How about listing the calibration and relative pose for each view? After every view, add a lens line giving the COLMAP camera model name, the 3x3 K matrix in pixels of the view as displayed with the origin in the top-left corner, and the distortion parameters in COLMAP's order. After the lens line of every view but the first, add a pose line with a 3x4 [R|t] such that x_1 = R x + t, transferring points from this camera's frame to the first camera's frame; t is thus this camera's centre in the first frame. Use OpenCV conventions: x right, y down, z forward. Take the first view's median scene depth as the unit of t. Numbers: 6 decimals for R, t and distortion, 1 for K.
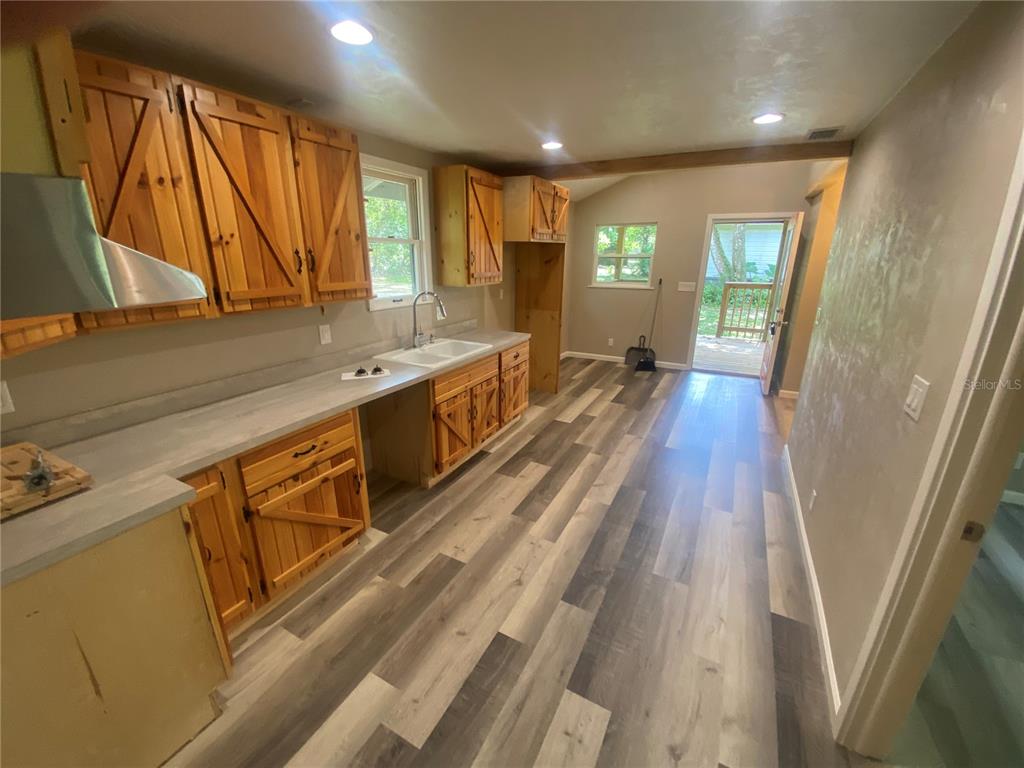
lens RADIAL K [[415.9, 0, 512.0], [0, 415.9, 384.0], [0, 0, 1]] dist [0.010898, -0.013800]
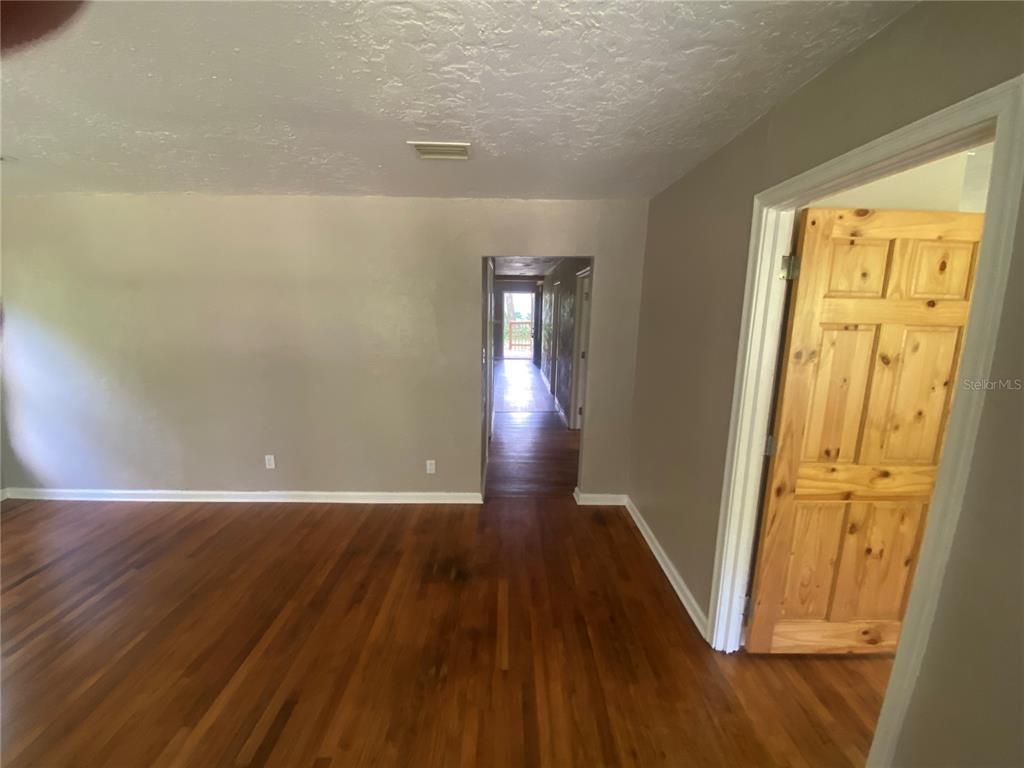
lens RADIAL K [[405.5, 0, 512.0], [0, 405.5, 384.0], [0, 0, 1]] dist [-0.014506, -0.011883]
pose [[0.878423, -0.086341, 0.470019, -1.834459], [0.139570, 0.987013, -0.079533, 0.920799], [-0.457048, 0.135464, 0.879066, -2.935383]]
